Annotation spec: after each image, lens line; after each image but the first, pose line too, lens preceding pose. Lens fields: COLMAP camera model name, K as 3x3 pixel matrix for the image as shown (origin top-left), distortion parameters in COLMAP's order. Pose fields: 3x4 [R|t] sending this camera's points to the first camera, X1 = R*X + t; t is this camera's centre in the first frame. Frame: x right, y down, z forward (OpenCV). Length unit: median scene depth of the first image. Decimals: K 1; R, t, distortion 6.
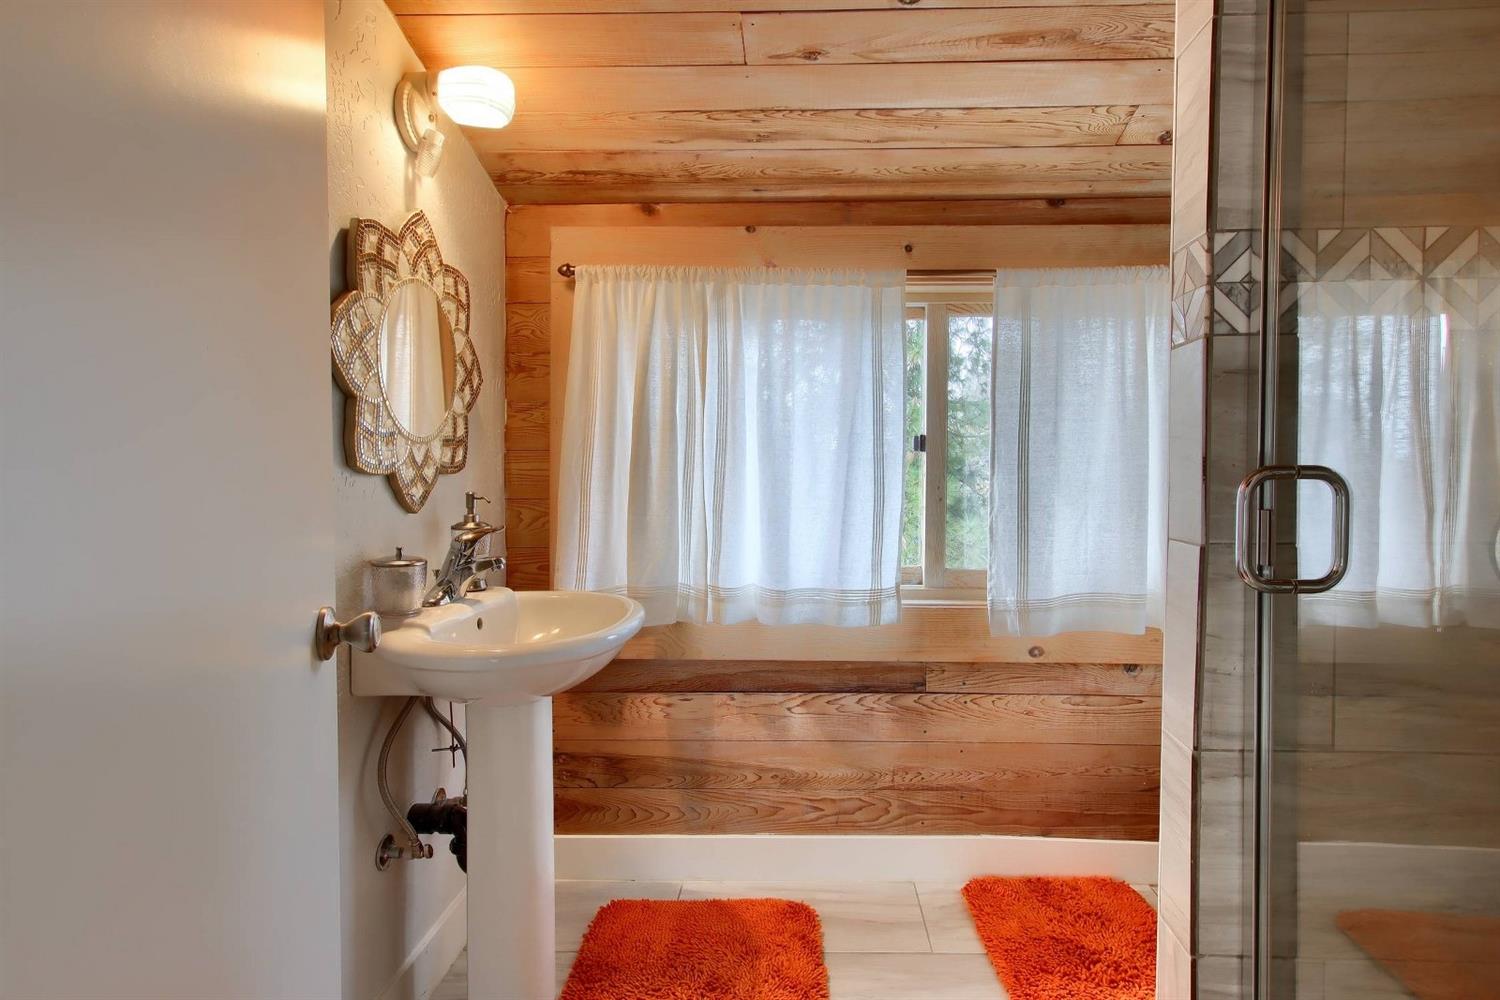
lens RADIAL K [[742.6, 0, 750.5], [0, 742.6, 501.5], [0, 0, 1]] dist [0.000578, 0.000122]
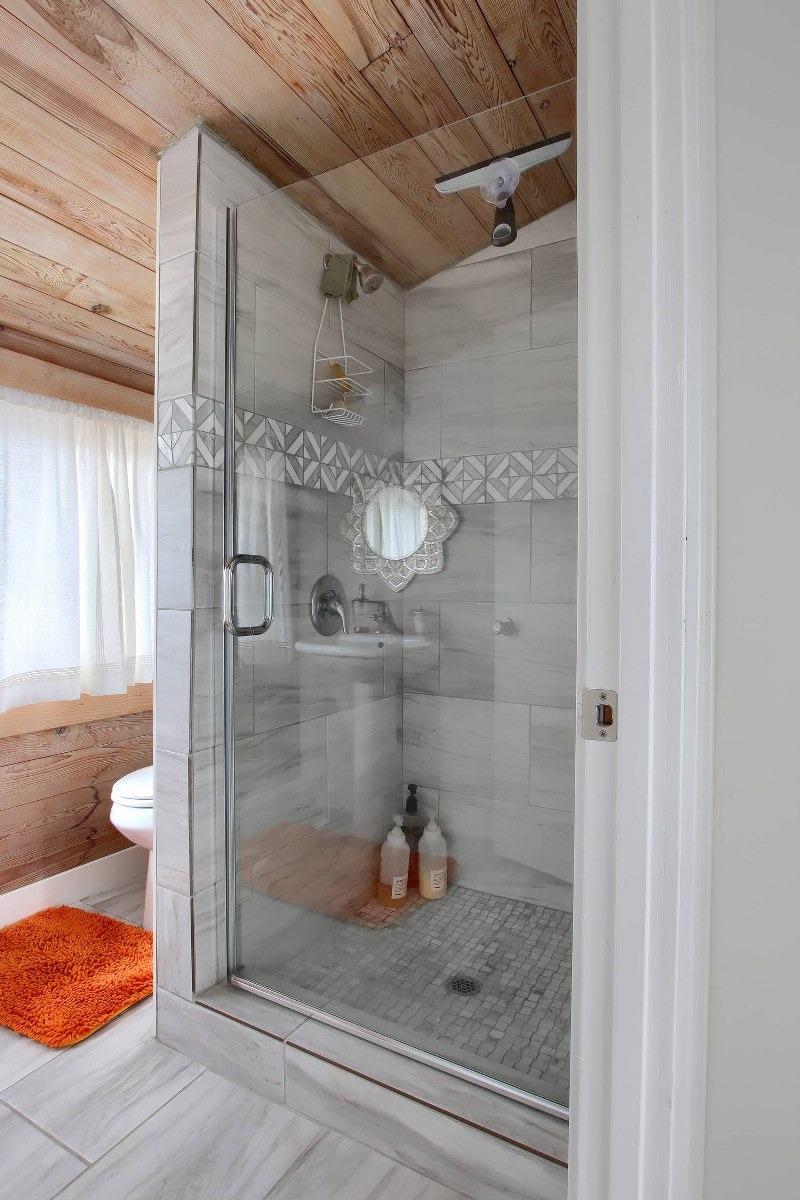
lens RADIAL K [[622.4, 0, 400.0], [0, 622.4, 600.0], [0, 0, 1]] dist [-0.036316, 0.000408]
pose [[0.486128, -0.020090, 0.873657, -0.239933], [0.023825, 0.999669, 0.009731, 0.036826], [-0.873563, 0.016085, 0.486445, 0.060787]]
